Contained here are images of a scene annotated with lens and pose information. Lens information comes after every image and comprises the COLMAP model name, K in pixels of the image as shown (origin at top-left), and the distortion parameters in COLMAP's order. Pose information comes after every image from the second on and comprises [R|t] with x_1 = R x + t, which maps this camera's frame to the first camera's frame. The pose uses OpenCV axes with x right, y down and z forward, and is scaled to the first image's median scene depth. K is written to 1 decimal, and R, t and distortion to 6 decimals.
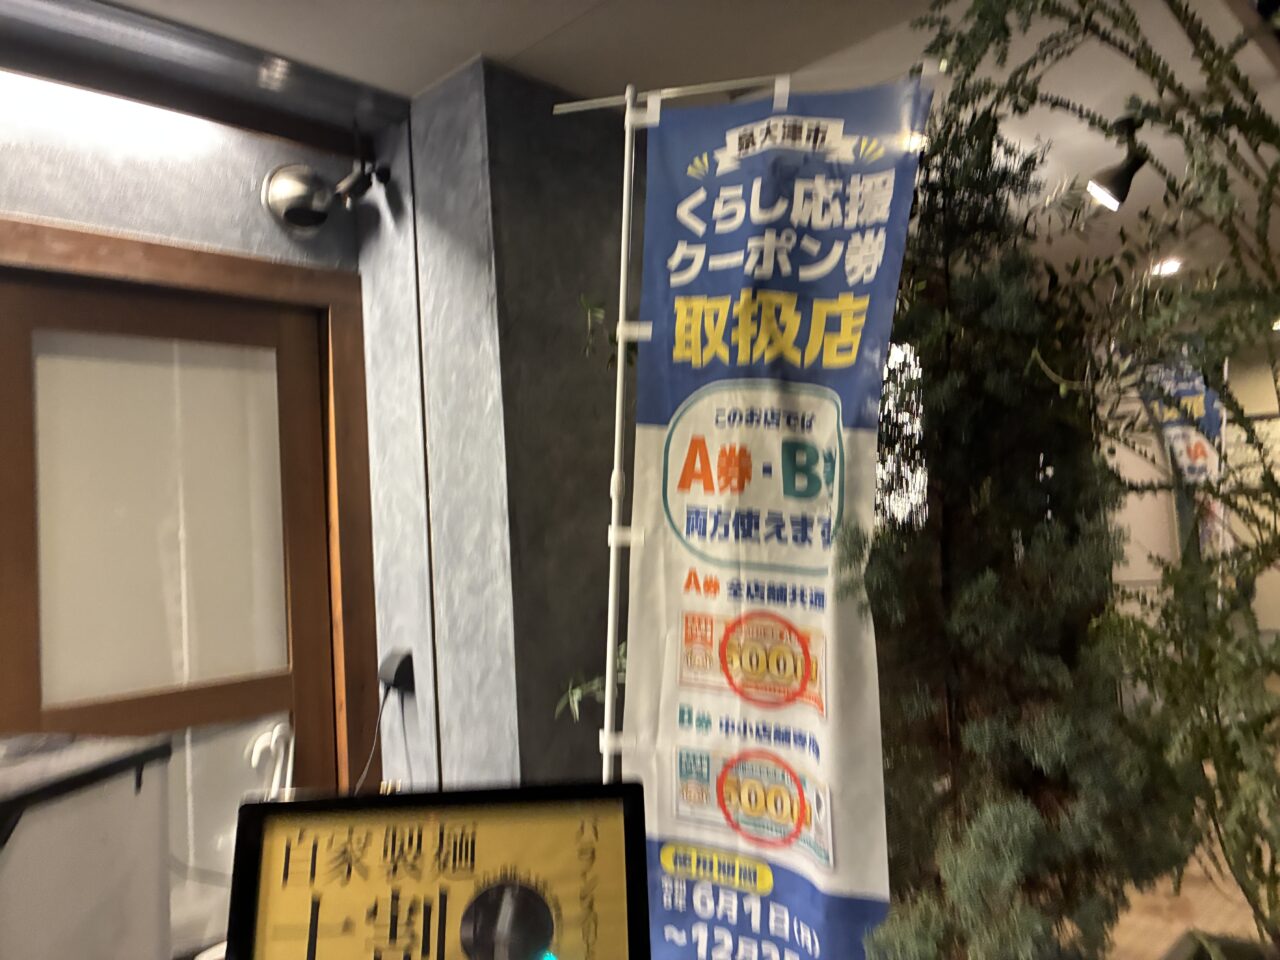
lens RADIAL K [[975.3, 0, 642.6], [0, 975.3, 454.2], [0, 0, 1]] dist [0.070625, -0.000433]
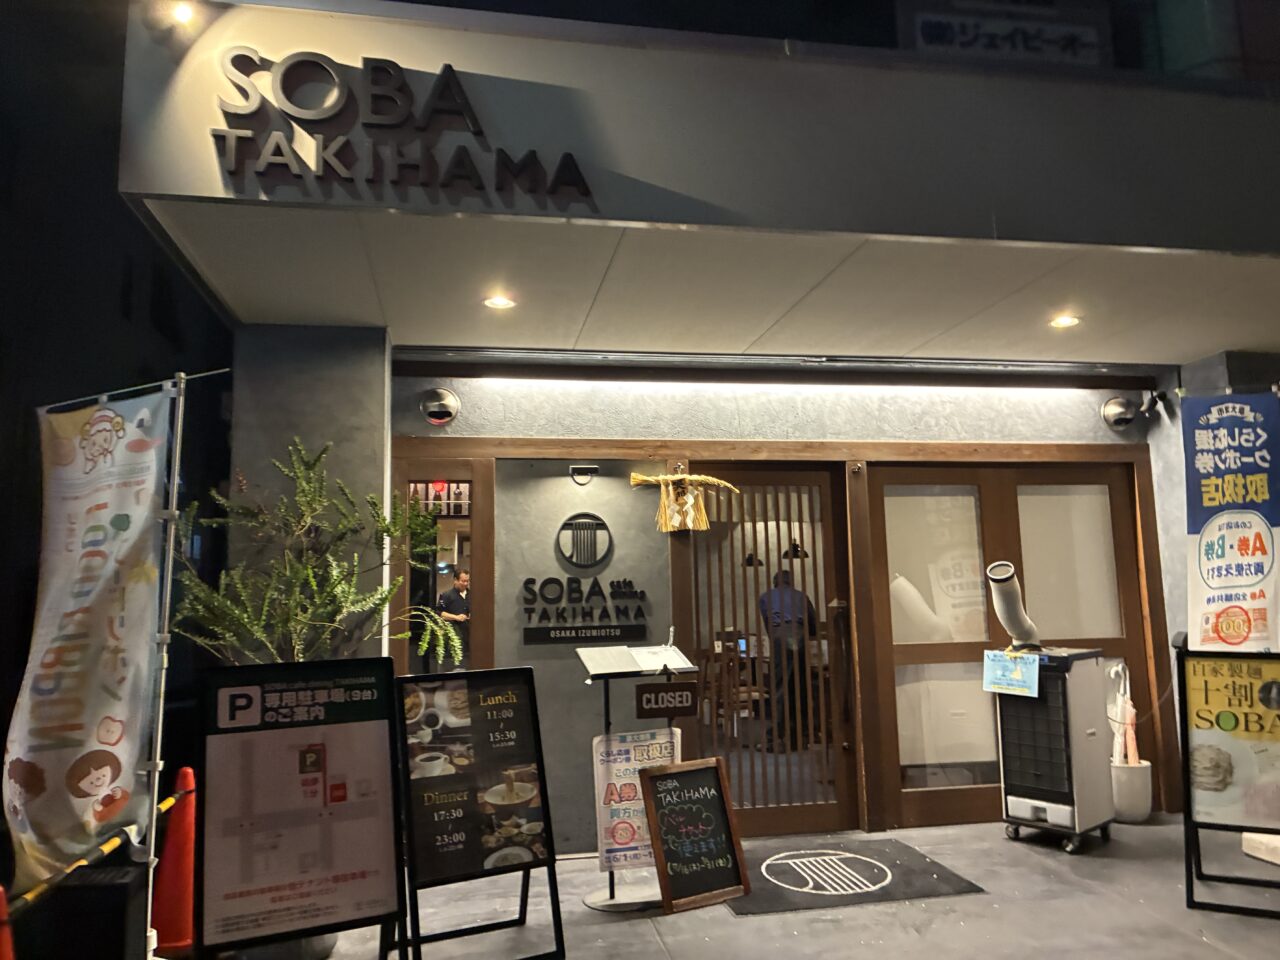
lens RADIAL K [[975.3, 0, 642.6], [0, 975.3, 454.2], [0, 0, 1]] dist [0.070625, -0.000433]
pose [[0.810317, -0.034757, -0.584960, 0.066898], [0.014633, 0.999128, -0.039095, -0.106038], [0.585809, 0.023120, 0.810119, -1.362473]]
